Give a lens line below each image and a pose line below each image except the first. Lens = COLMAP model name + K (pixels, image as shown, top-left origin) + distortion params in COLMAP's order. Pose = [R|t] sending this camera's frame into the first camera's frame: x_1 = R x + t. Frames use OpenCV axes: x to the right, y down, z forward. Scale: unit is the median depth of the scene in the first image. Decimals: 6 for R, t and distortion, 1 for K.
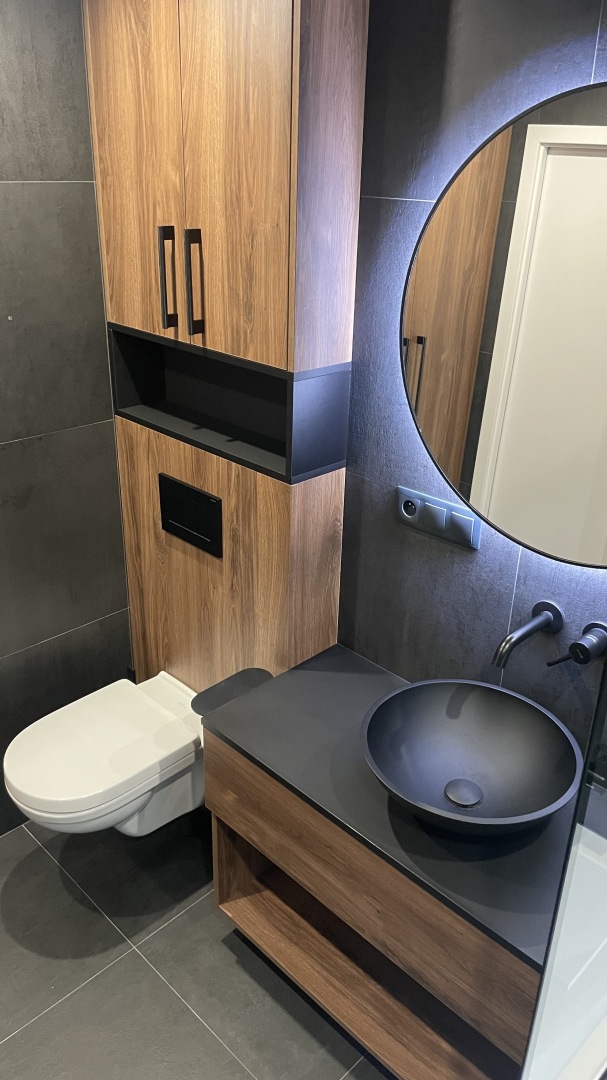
lens RADIAL K [[821.7, 0, 308.2], [0, 821.7, 534.8], [0, 0, 1]] dist [0.090265, -0.130625]
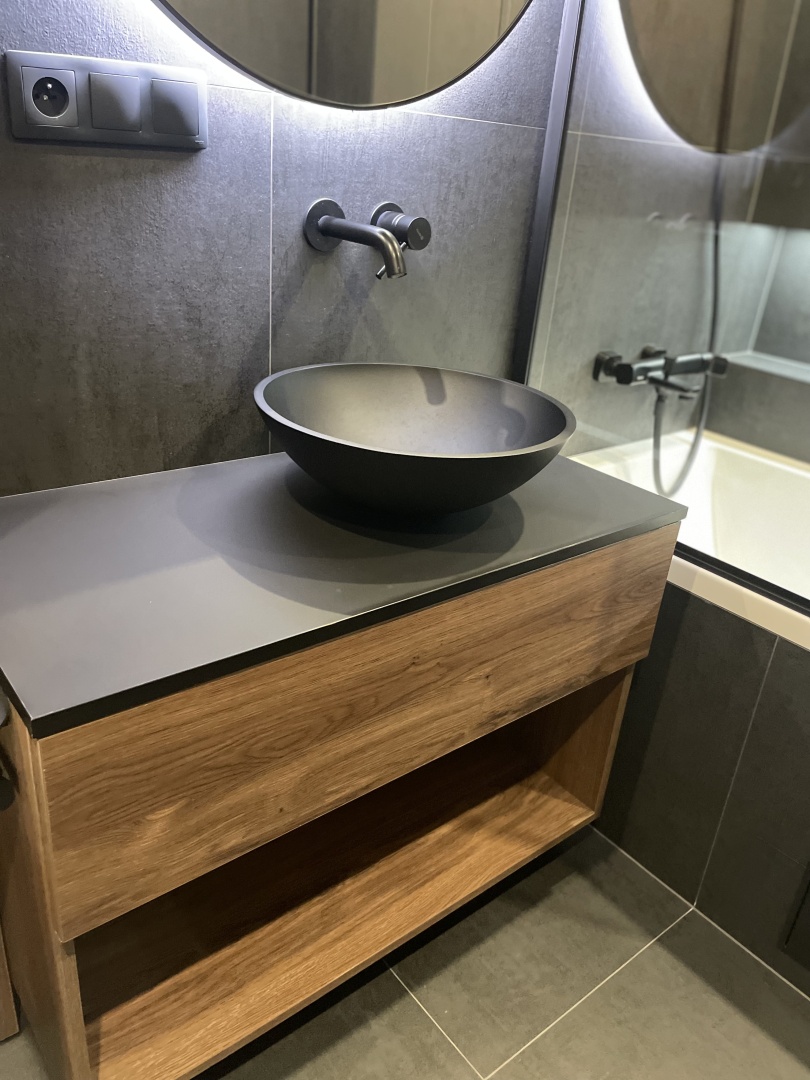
lens RADIAL K [[825.7, 0, 408.2], [0, 825.7, 533.0], [0, 0, 1]] dist [0.094830, -0.141674]
pose [[0.109317, -0.429484, 0.896434, -0.385247], [0.342143, 0.862989, 0.371738, 0.074071], [-0.933268, 0.266071, 0.241284, 0.723677]]
